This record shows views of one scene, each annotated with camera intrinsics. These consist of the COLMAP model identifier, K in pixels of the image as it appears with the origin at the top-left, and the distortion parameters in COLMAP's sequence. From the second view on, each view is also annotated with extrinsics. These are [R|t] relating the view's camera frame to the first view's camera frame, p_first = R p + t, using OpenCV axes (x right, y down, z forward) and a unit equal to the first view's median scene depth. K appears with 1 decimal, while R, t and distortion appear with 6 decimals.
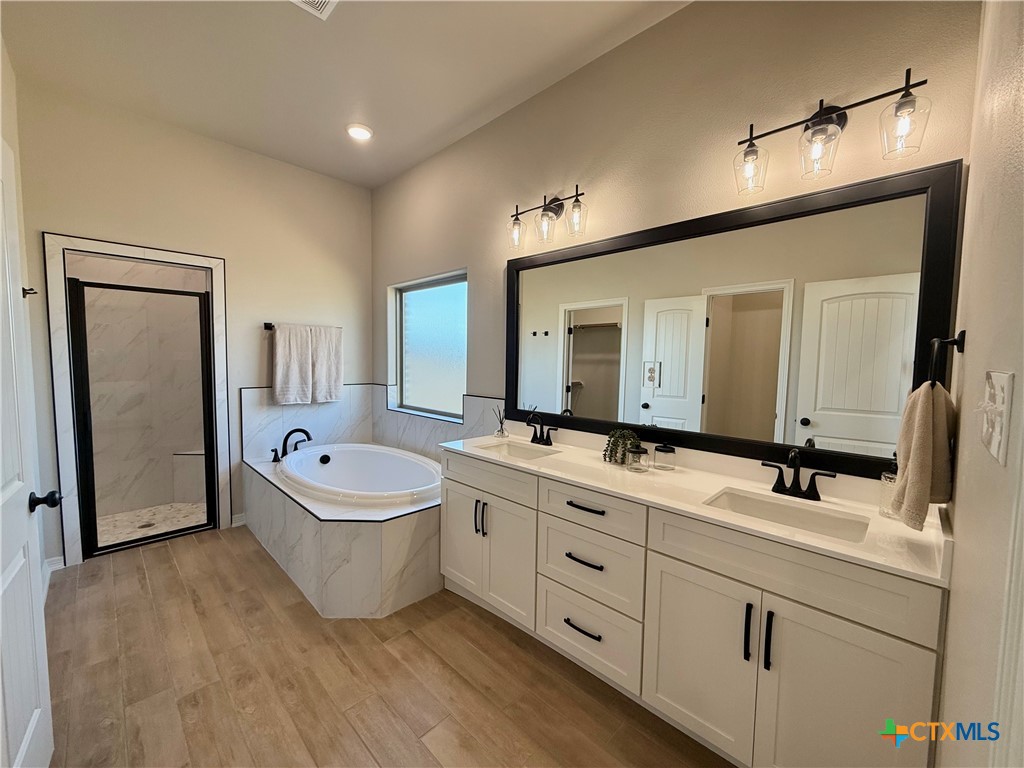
lens RADIAL K [[410.9, 0, 522.0], [0, 410.9, 382.6], [0, 0, 1]] dist [-0.001539, 0.000989]
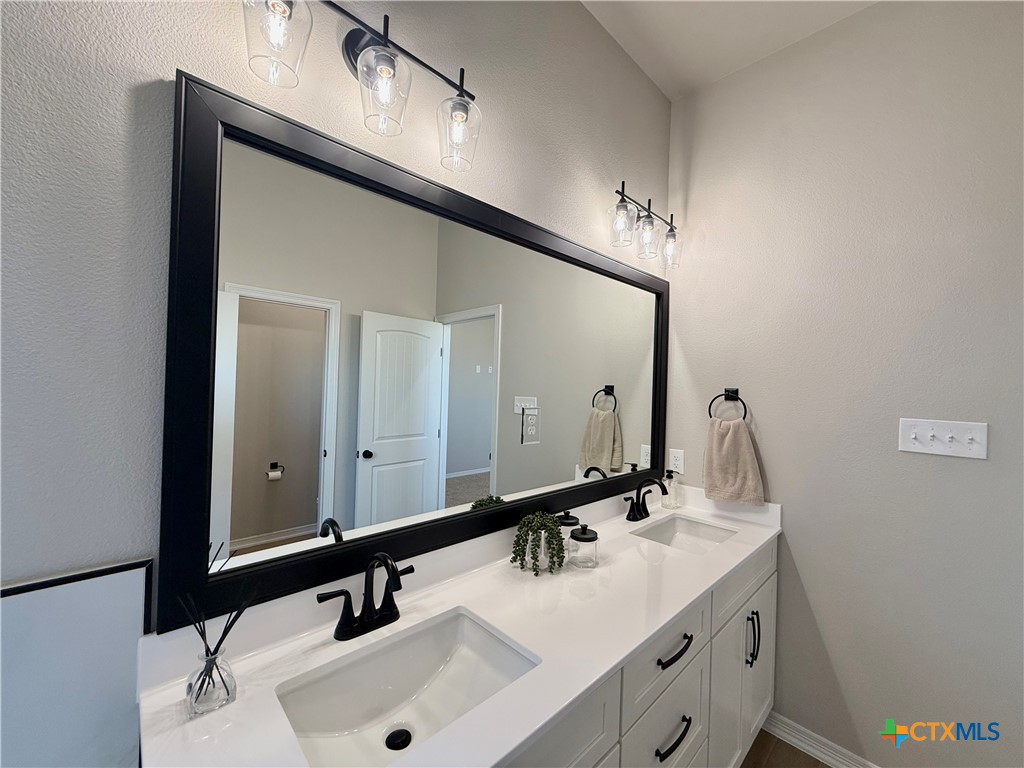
lens RADIAL K [[410.9, 0, 512.3], [0, 410.9, 387.3], [0, 0, 1]] dist [-0.001539, 0.000989]
pose [[0.029613, -0.008940, 0.999521, -0.250683], [0.035064, 0.999354, 0.007900, -0.054222], [-0.998946, 0.034813, 0.029908, 0.604457]]
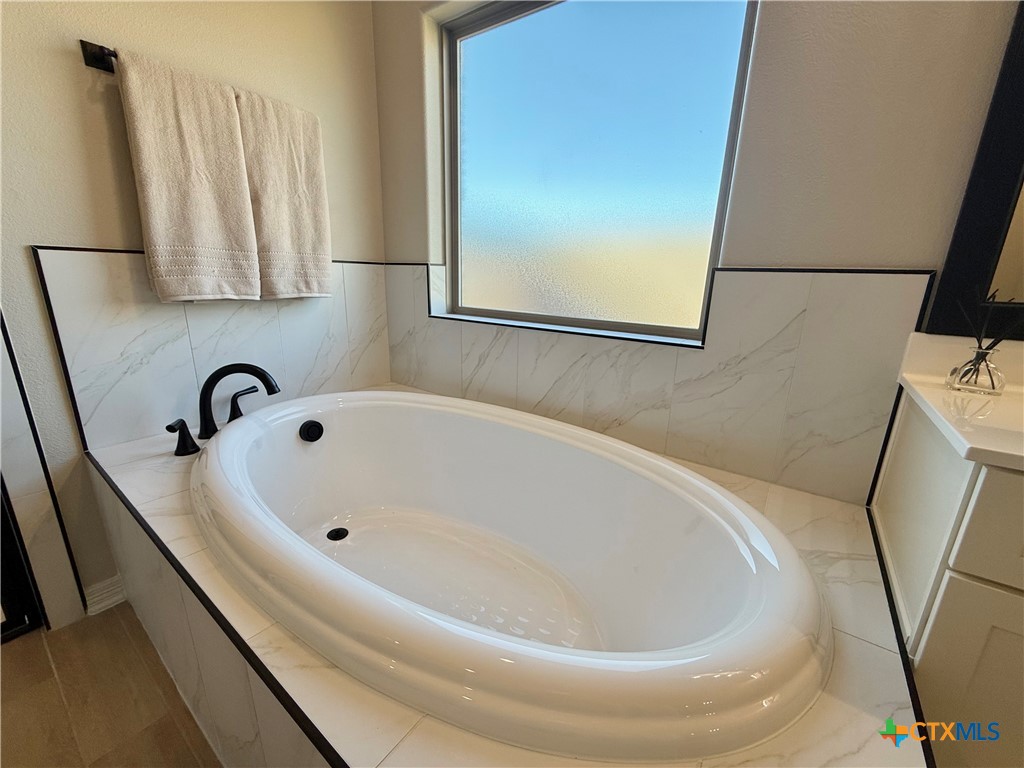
lens RADIAL K [[410.9, 0, 518.4], [0, 410.9, 380.1], [0, 0, 1]] dist [-0.001539, 0.000989]
pose [[0.989389, -0.024728, 0.143168, -0.337087], [-0.003737, 0.980753, 0.195217, 0.050126], [-0.145239, -0.193681, 0.970254, 0.580355]]
